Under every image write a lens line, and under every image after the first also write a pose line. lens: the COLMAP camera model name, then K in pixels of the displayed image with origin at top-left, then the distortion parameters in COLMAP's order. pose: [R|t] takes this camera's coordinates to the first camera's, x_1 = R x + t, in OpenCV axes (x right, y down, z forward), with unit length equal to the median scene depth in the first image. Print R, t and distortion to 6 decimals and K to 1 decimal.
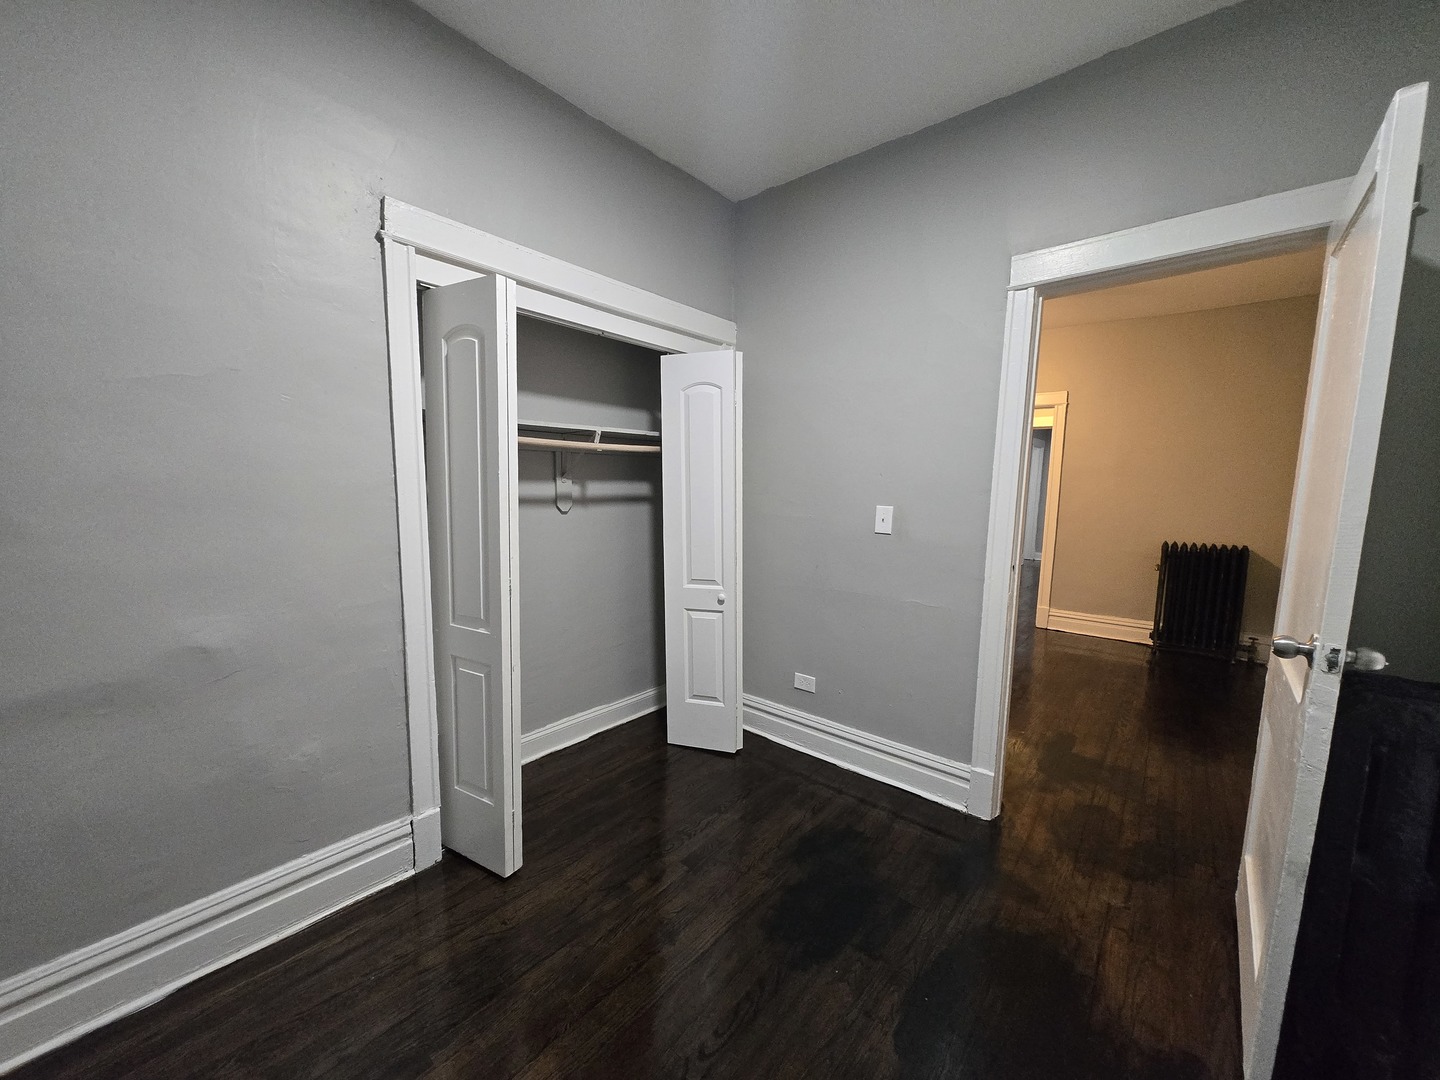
lens RADIAL K [[558.2, 0, 718.9], [0, 558.2, 543.8], [0, 0, 1]] dist [-0.013346, -0.000206]
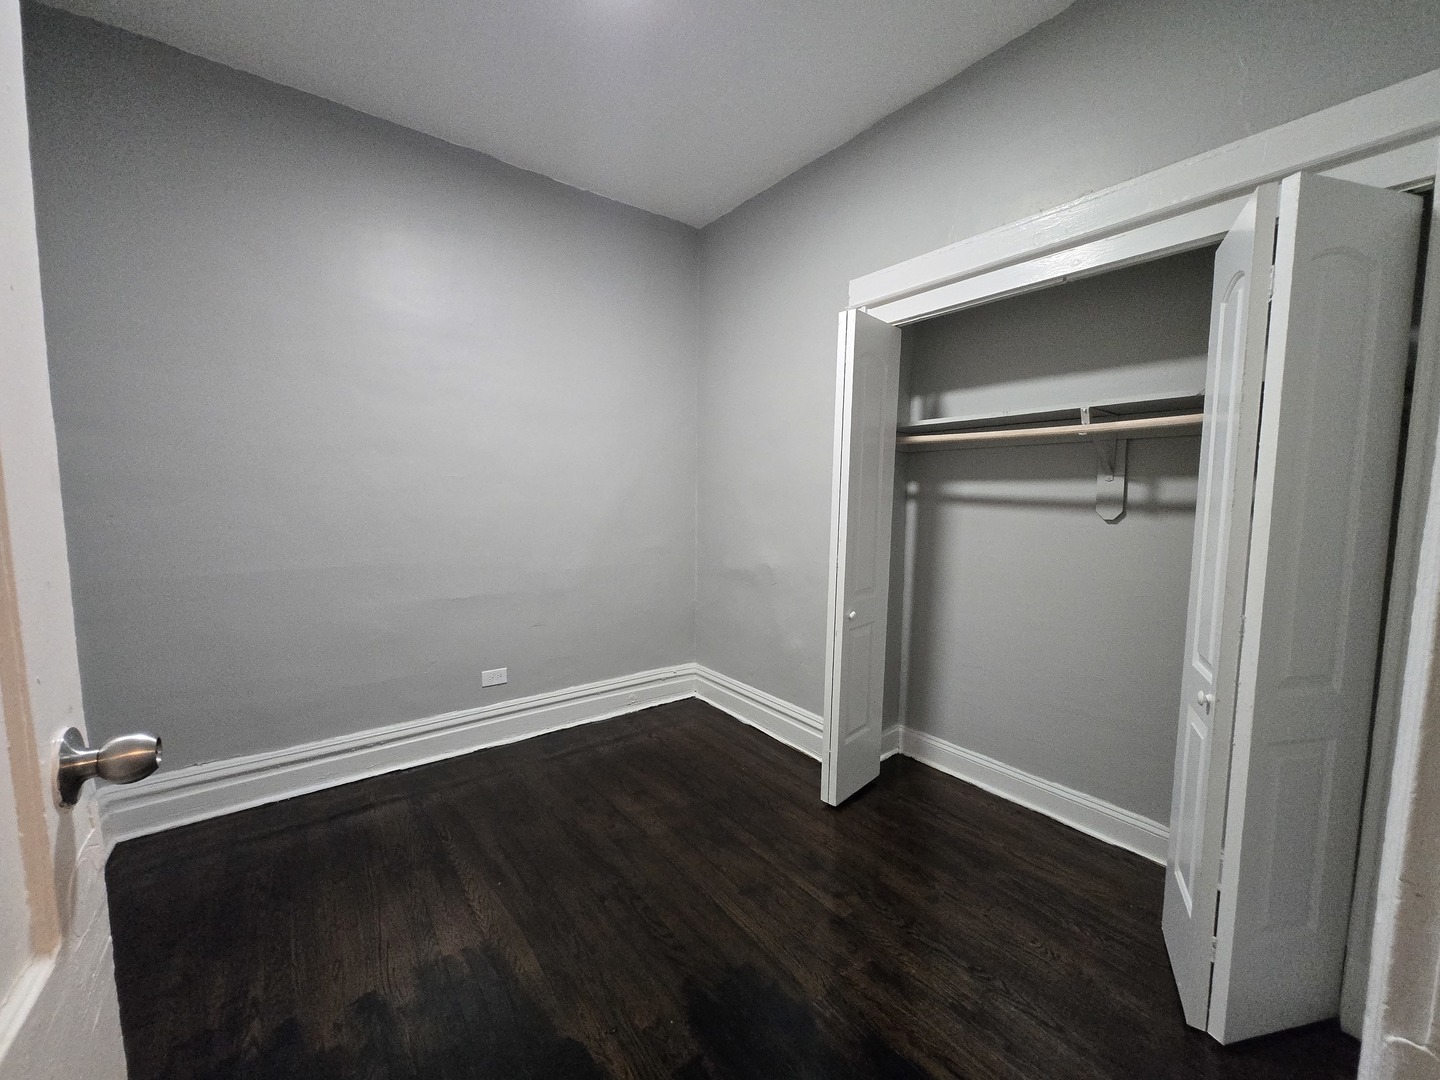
lens RADIAL K [[558.2, 0, 718.9], [0, 558.2, 543.8], [0, 0, 1]] dist [-0.013346, -0.000206]
pose [[-0.223912, 0.067610, -0.972261, 0.613967], [-0.120412, 0.988029, 0.096437, -0.037898], [0.967142, 0.138665, -0.213091, 0.715807]]
